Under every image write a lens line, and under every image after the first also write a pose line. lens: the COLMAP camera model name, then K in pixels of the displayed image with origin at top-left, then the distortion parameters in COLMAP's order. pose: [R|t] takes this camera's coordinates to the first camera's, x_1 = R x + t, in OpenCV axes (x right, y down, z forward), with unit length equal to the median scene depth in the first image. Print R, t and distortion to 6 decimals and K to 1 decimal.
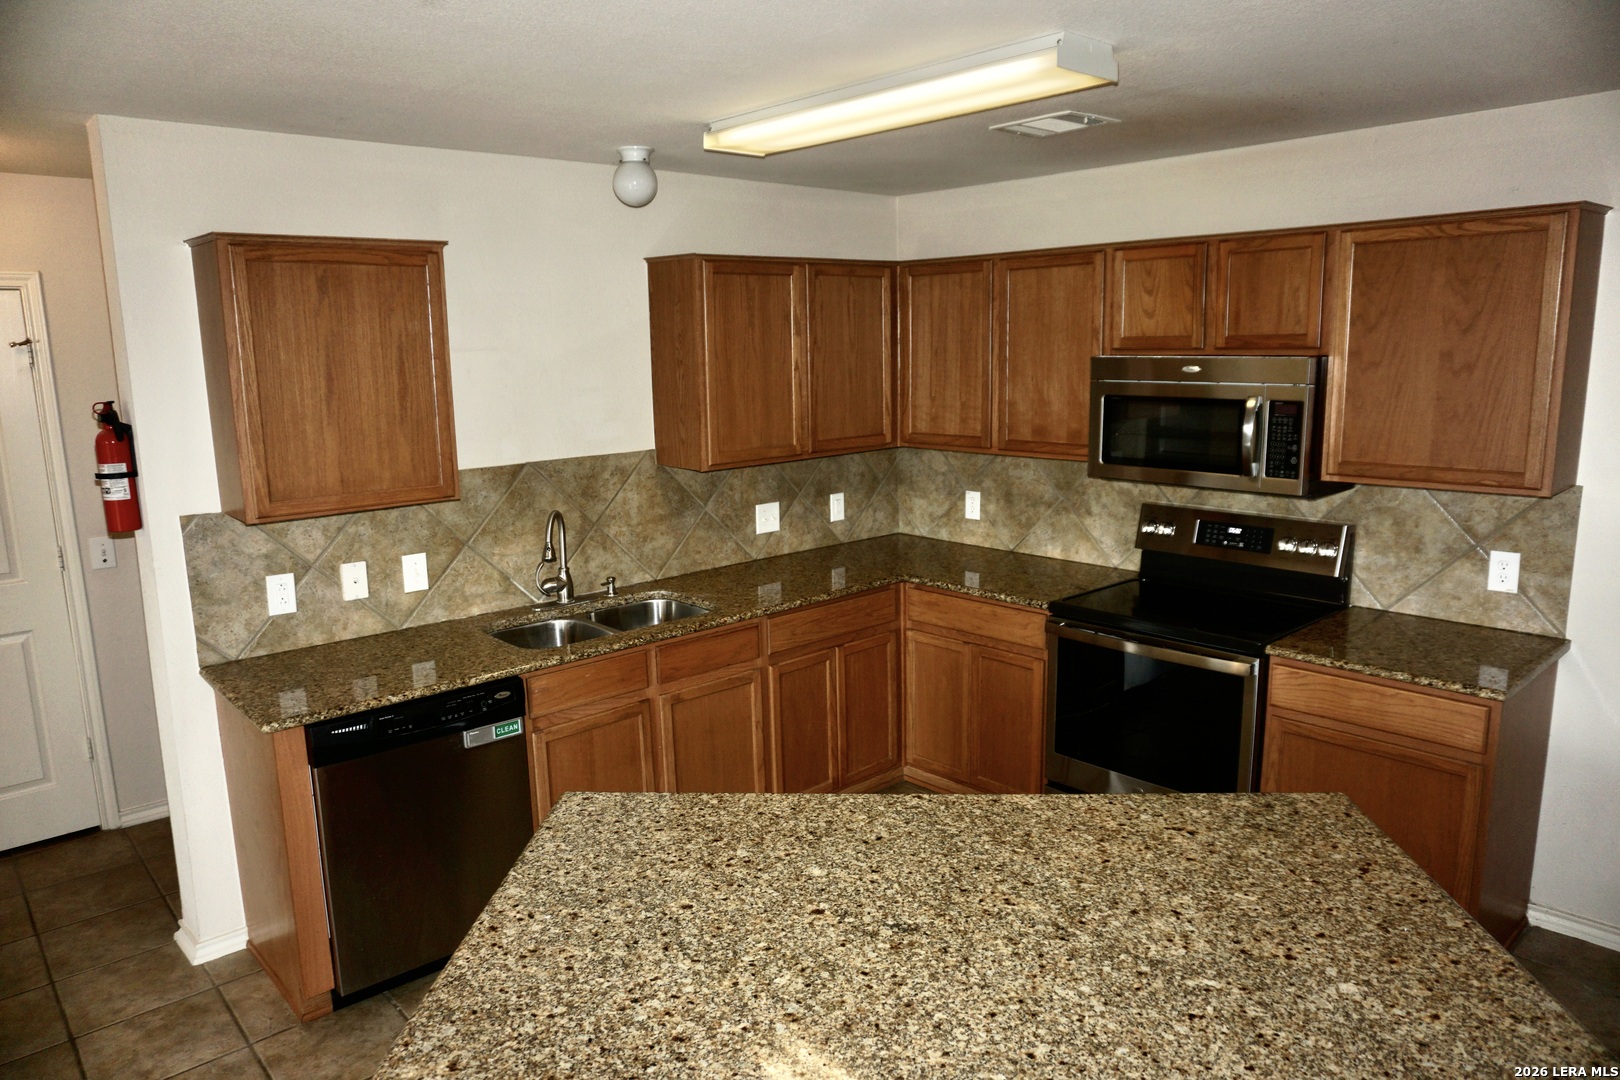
lens RADIAL K [[1051.2, 0, 810.0], [0, 1051.2, 540.0], [0, 0, 1]] dist [-0.058216, -0.000707]
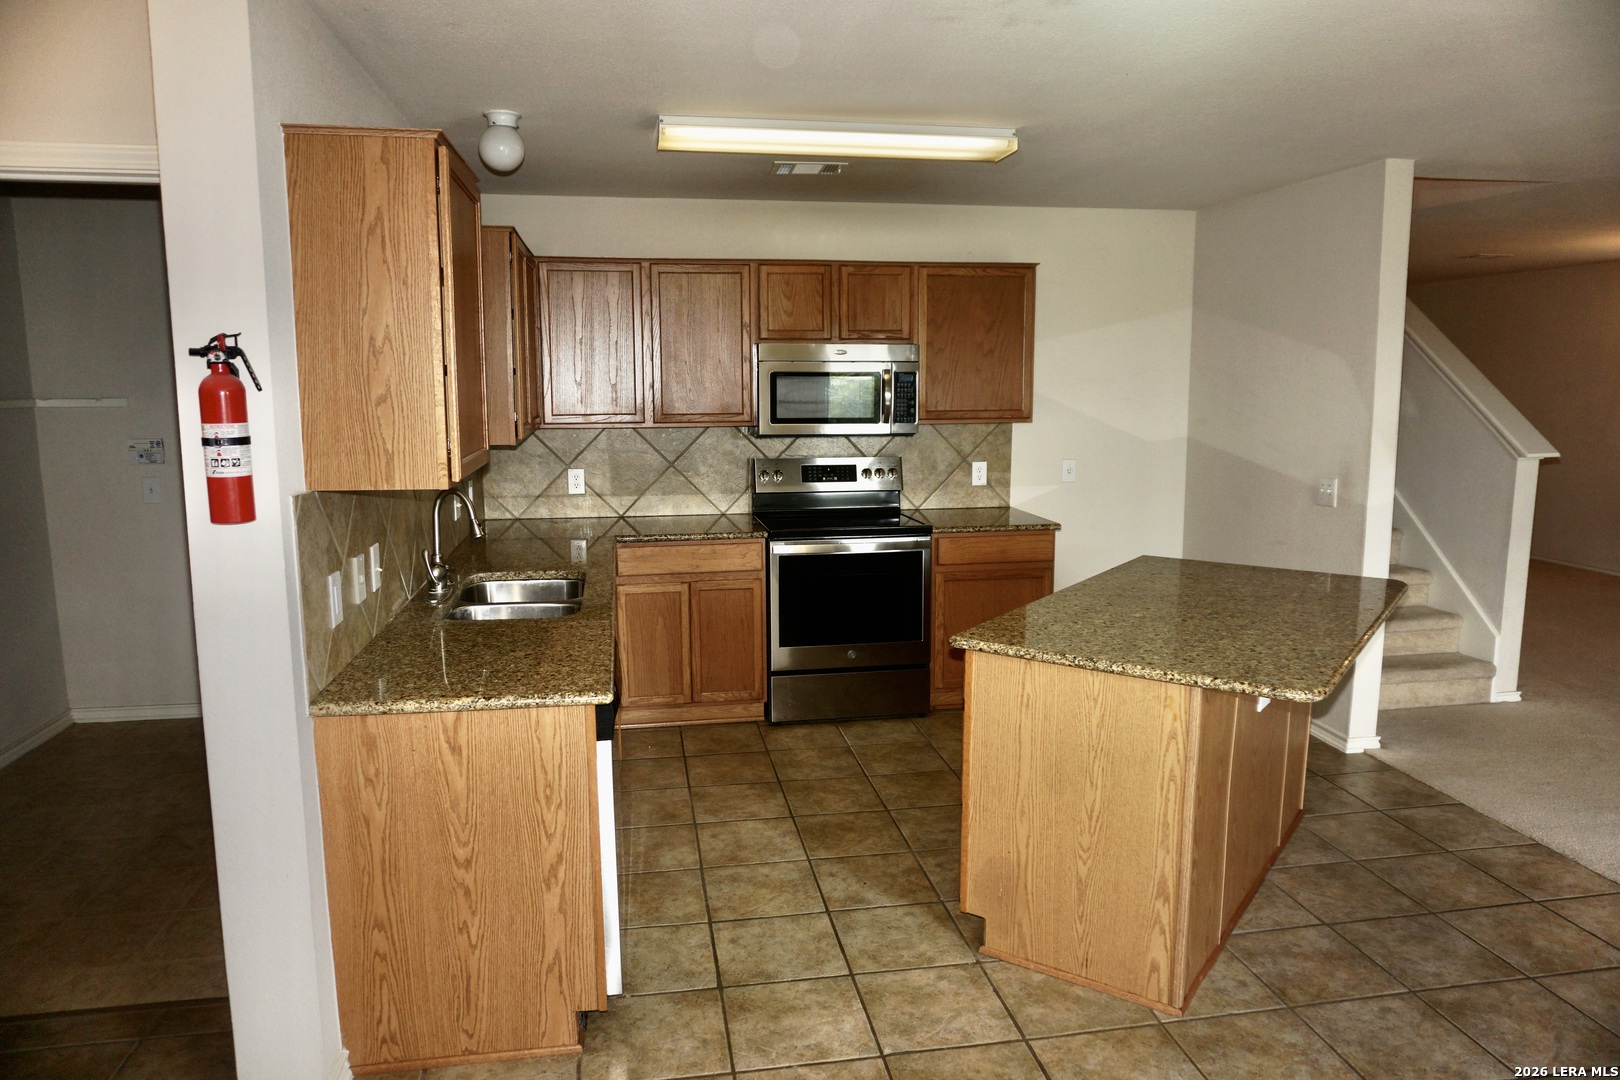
lens RADIAL K [[1051.2, 0, 810.0], [0, 1051.2, 540.0], [0, 0, 1]] dist [-0.058216, -0.000707]
pose [[0.536414, -0.111187, 0.836599, -0.919385], [0.145529, 0.988621, 0.038080, 0.031647], [-0.831313, 0.101323, 0.546491, 0.274640]]
